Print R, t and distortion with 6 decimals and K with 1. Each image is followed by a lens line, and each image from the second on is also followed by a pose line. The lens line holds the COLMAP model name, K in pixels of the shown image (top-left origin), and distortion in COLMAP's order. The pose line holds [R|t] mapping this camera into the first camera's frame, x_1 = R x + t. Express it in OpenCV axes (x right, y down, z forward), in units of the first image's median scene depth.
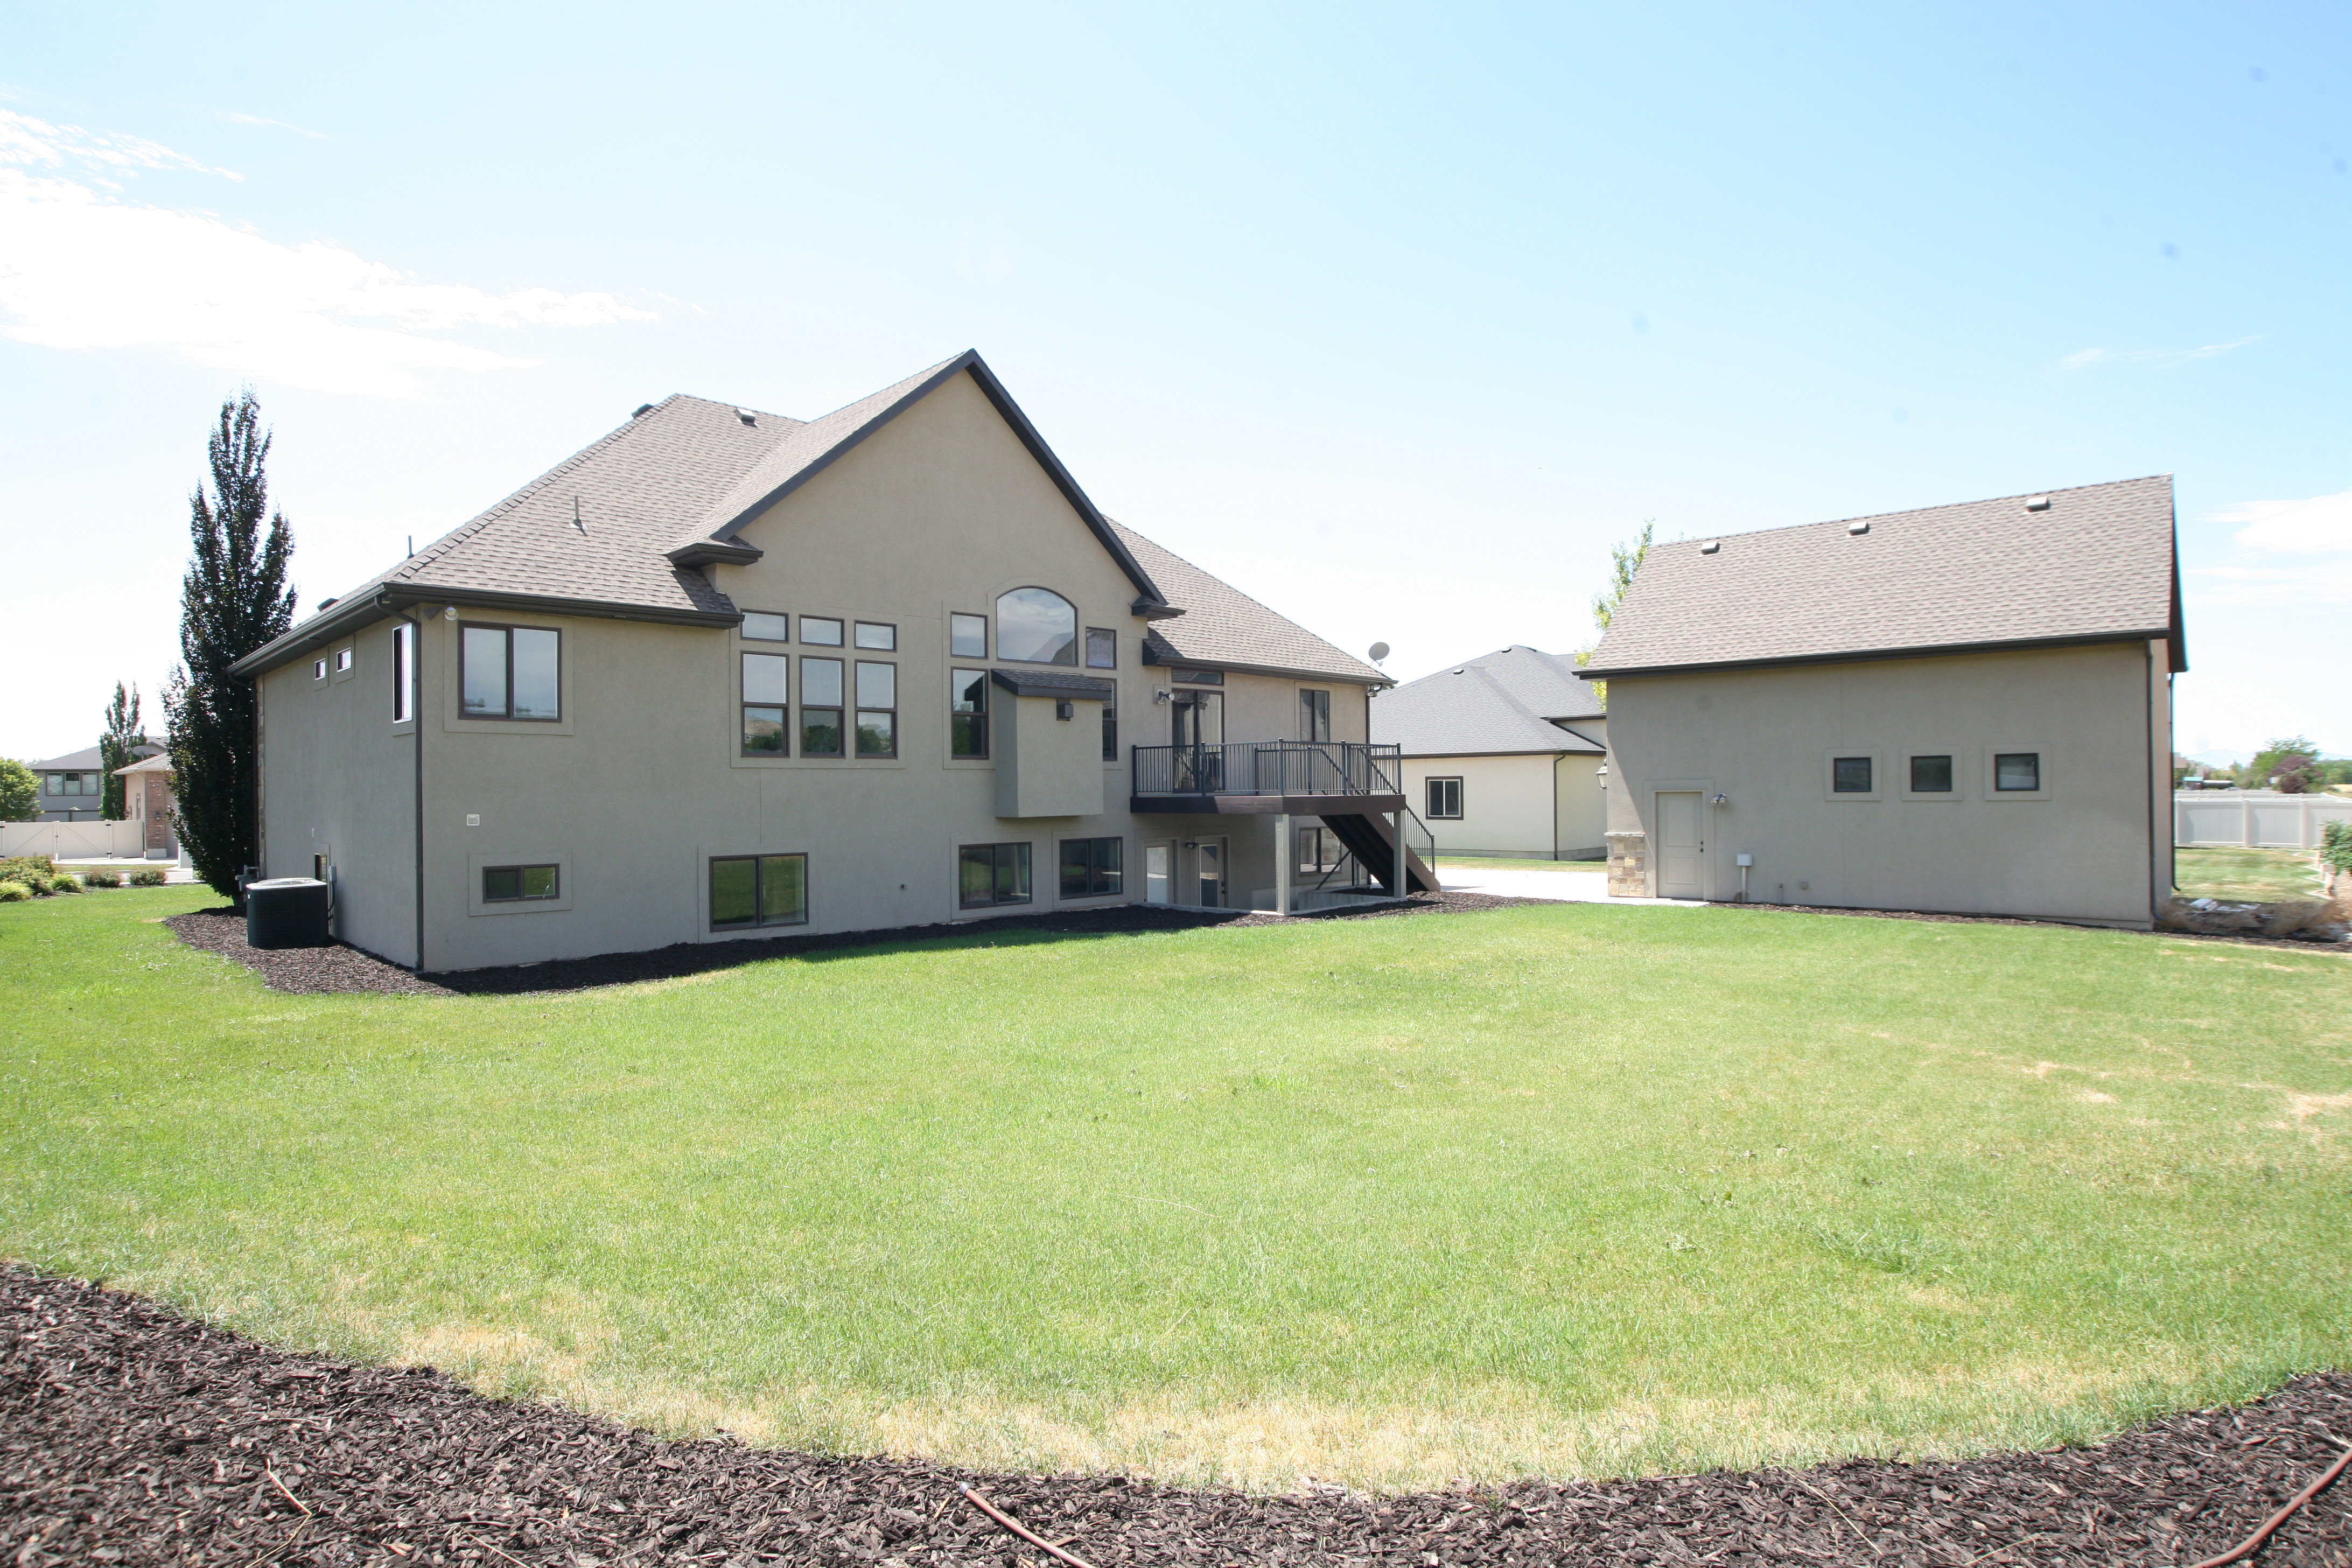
lens RADIAL K [[1150.0, 0, 1176.0], [0, 1150.0, 784.0], [0, 0, 1]] dist [-0.058414, 0.022492]
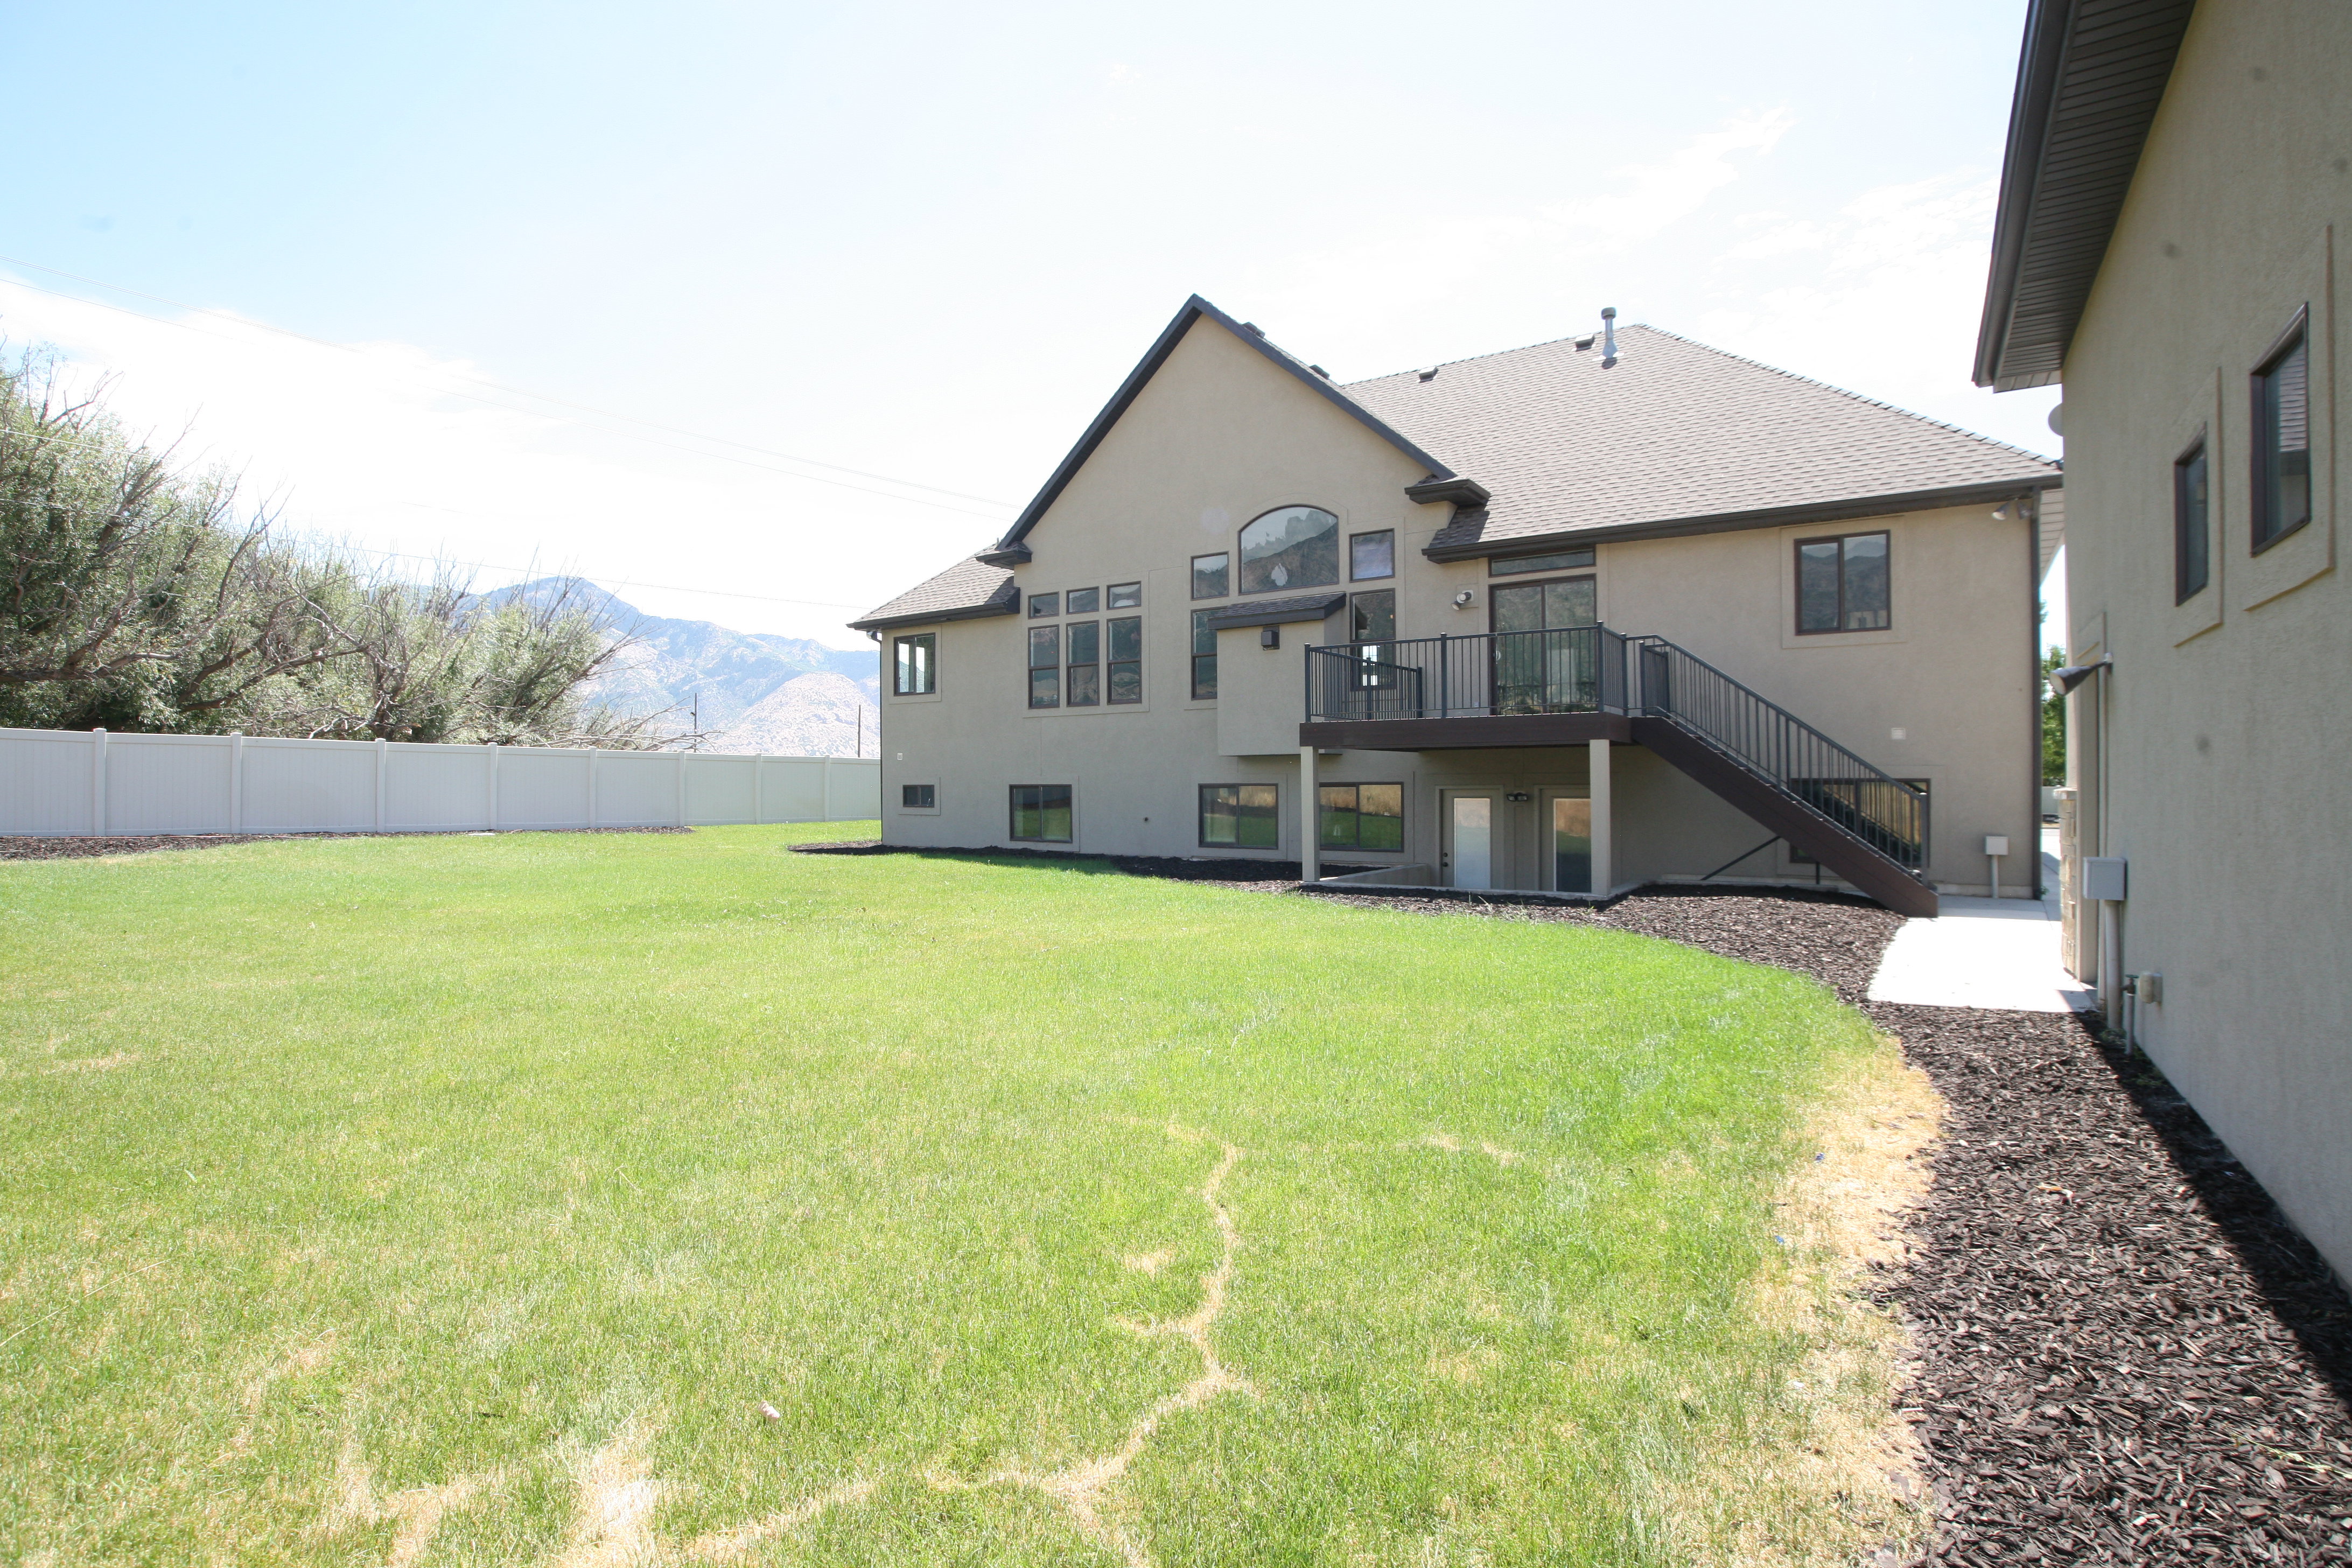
lens RADIAL K [[1150.0, 0, 1176.0], [0, 1150.0, 784.0], [0, 0, 1]] dist [-0.058414, 0.022492]
pose [[0.185180, 0.015344, -0.982585, 0.788344], [0.013043, 0.999752, 0.018070, 0.033392], [0.982618, -0.016162, 0.184934, 0.765725]]
